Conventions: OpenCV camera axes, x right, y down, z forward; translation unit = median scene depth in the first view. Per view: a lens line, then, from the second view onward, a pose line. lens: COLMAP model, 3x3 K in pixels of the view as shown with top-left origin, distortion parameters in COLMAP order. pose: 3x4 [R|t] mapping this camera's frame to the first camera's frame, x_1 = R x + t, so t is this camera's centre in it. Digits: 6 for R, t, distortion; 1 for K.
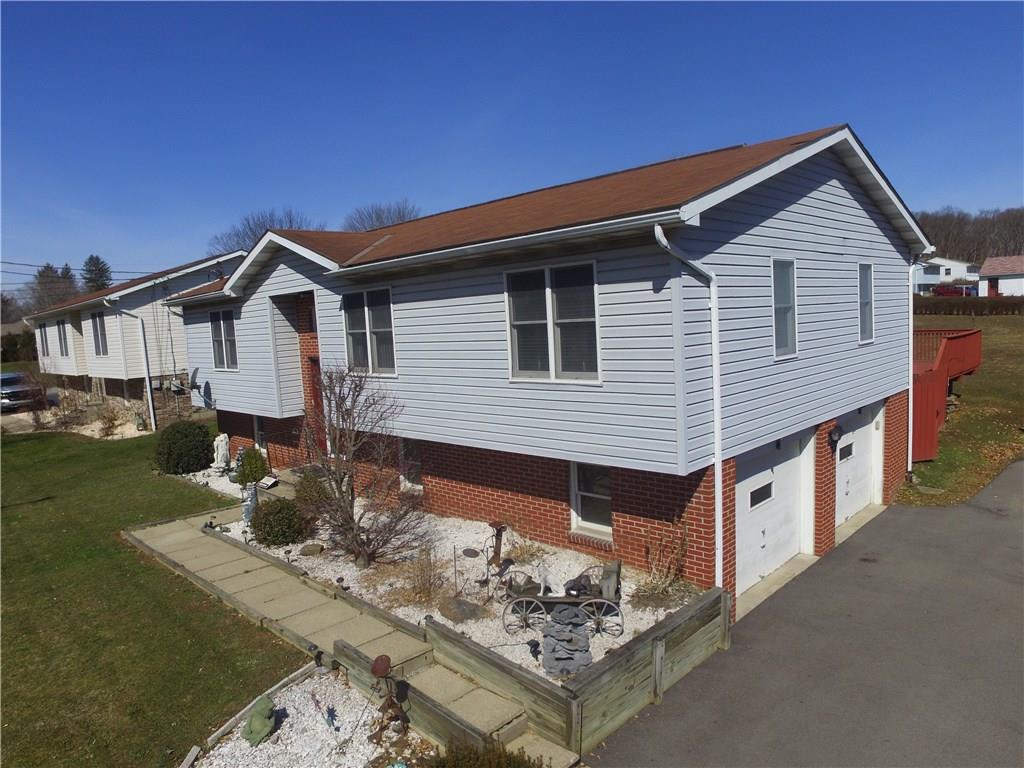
lens RADIAL K [[623.6, 0, 512.0], [0, 623.6, 384.0], [0, 0, 1]] dist [-0.004366, -0.000450]
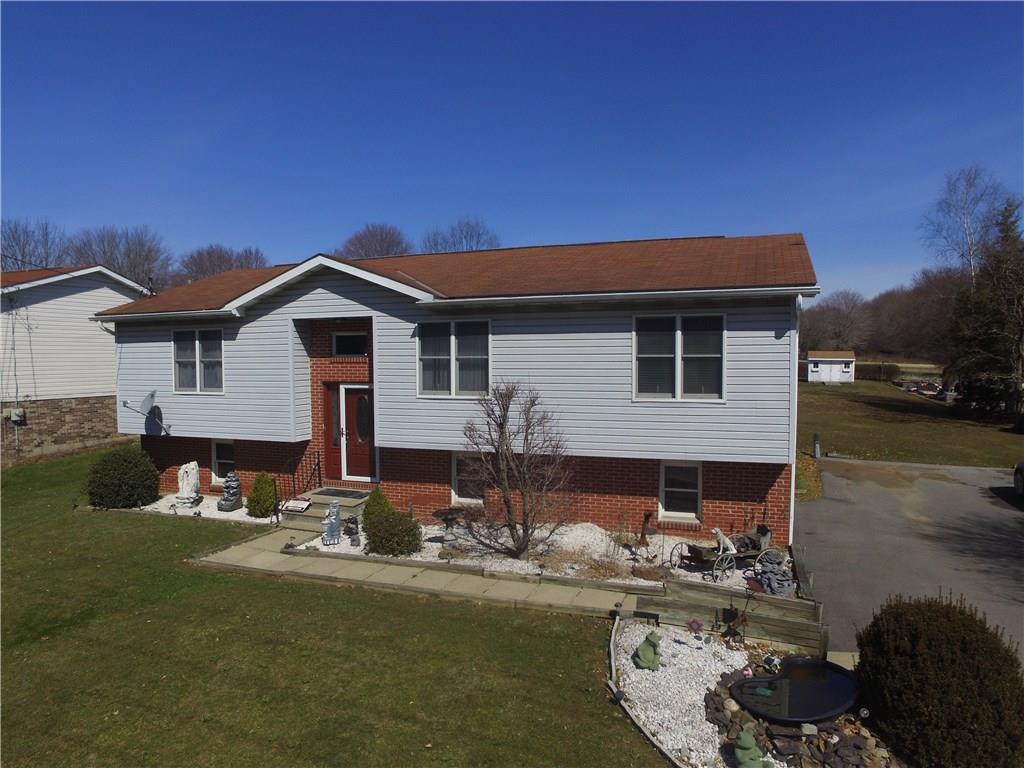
lens RADIAL K [[596.8, 0, 512.0], [0, 596.8, 384.0], [0, 0, 1]] dist [-0.026767, 0.000207]
pose [[0.912187, 0.036908, 0.408109, -0.662251], [-0.005233, 0.996903, -0.078461, 0.052810], [-0.409741, 0.069435, 0.909555, -0.008559]]
